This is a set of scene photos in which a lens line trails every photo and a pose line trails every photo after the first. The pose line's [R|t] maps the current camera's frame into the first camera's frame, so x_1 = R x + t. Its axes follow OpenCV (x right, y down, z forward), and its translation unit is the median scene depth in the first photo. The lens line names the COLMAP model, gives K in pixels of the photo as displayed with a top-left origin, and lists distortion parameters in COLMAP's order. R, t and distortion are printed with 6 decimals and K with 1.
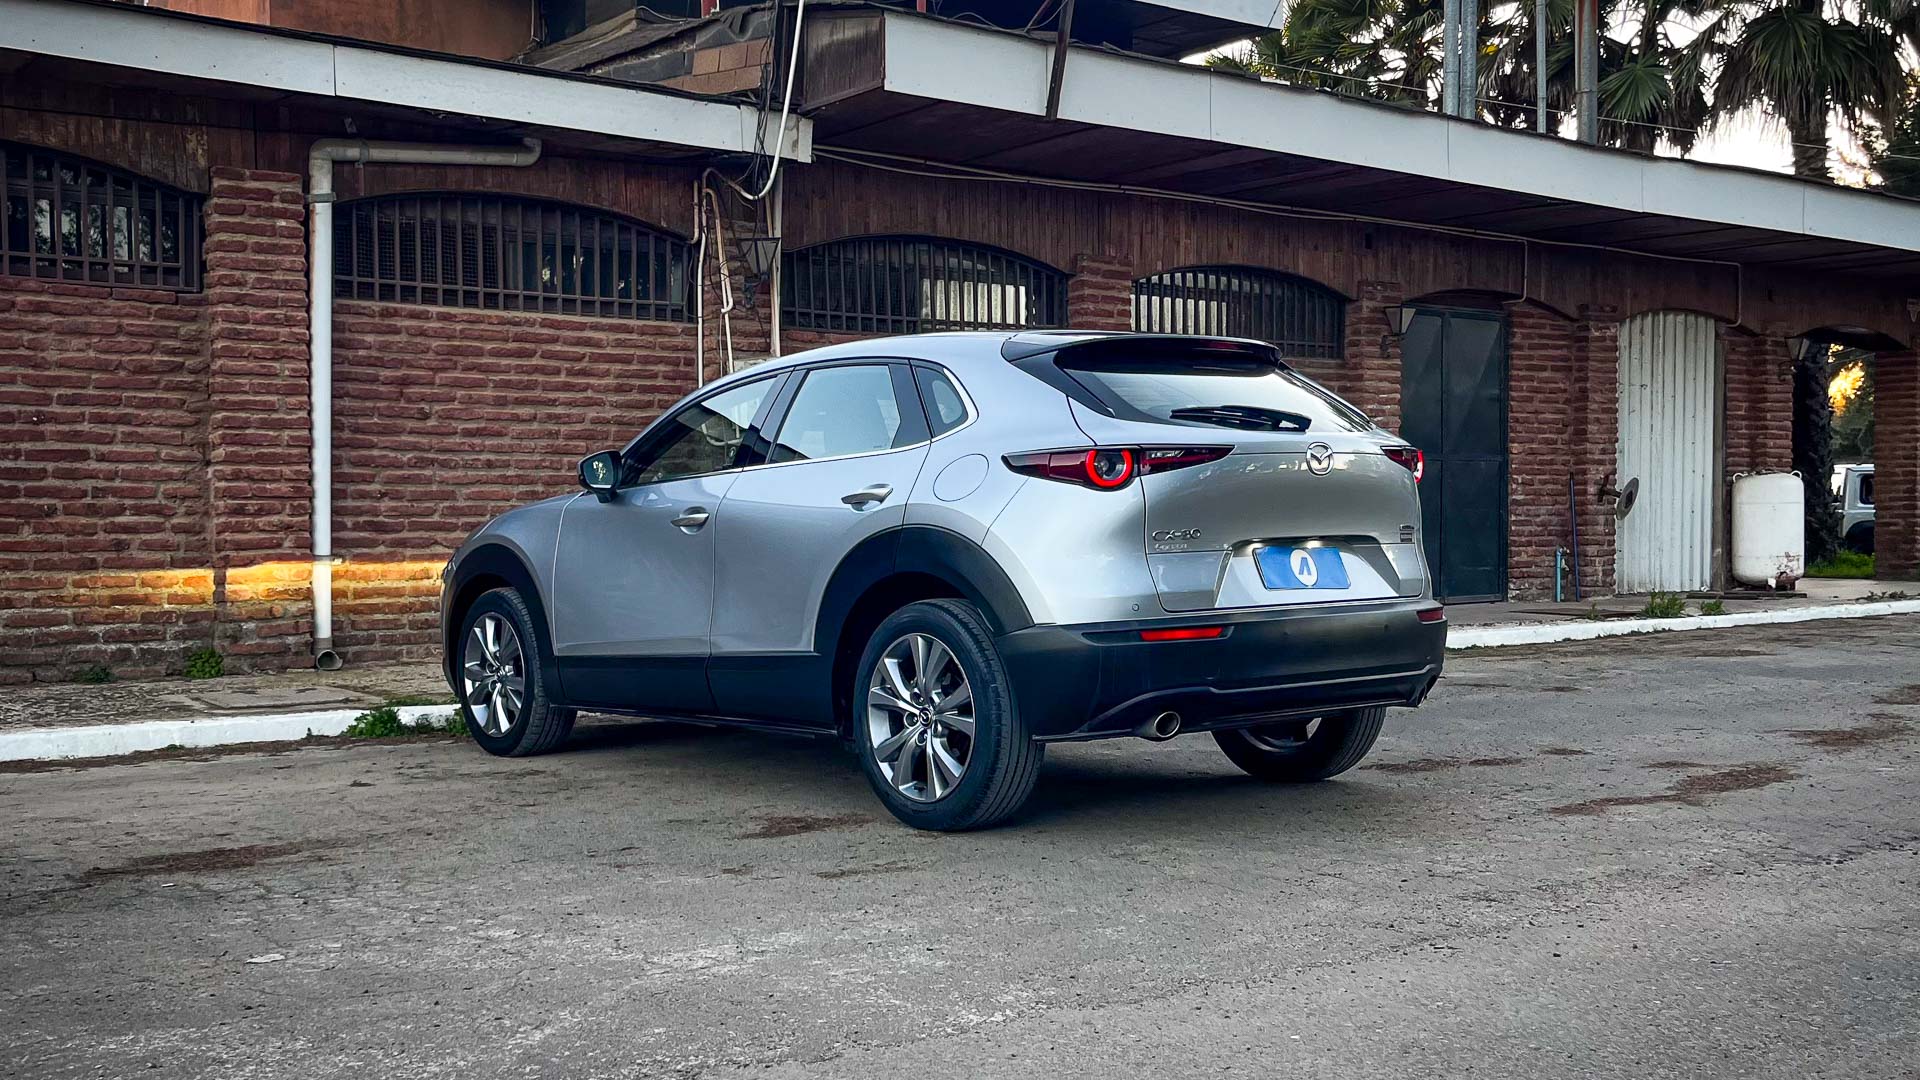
lens RADIAL K [[1991.4, 0, 957.6], [0, 1991.4, 605.1], [0, 0, 1]] dist [0.011807, -0.030631]
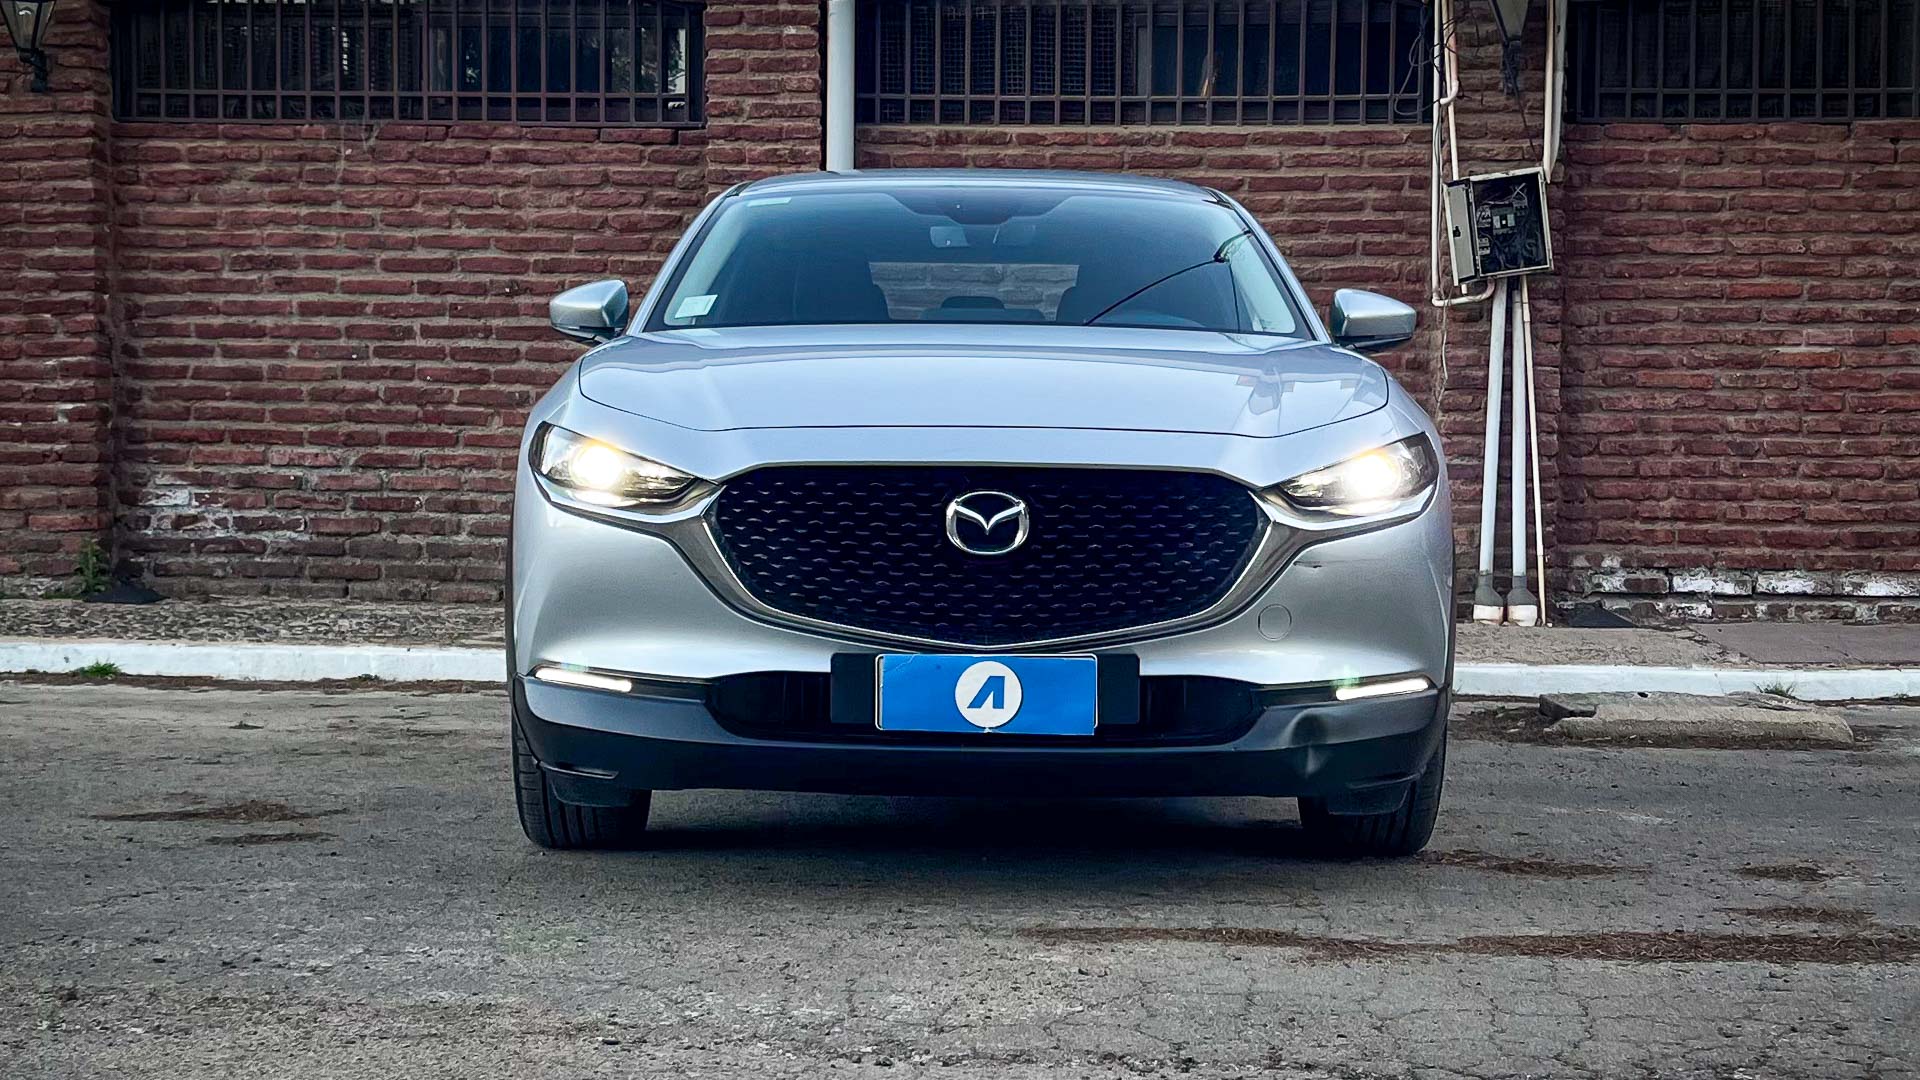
lens RADIAL K [[2795.9, 0, 988.0], [0, 2795.9, 580.8], [0, 0, 1]] dist [0.170882, -0.620011]
pose [[0.722571, 0.046142, -0.689755, 0.458236], [-0.043956, 0.998818, 0.020770, -0.003513], [0.689898, 0.015311, 0.723745, 0.249727]]
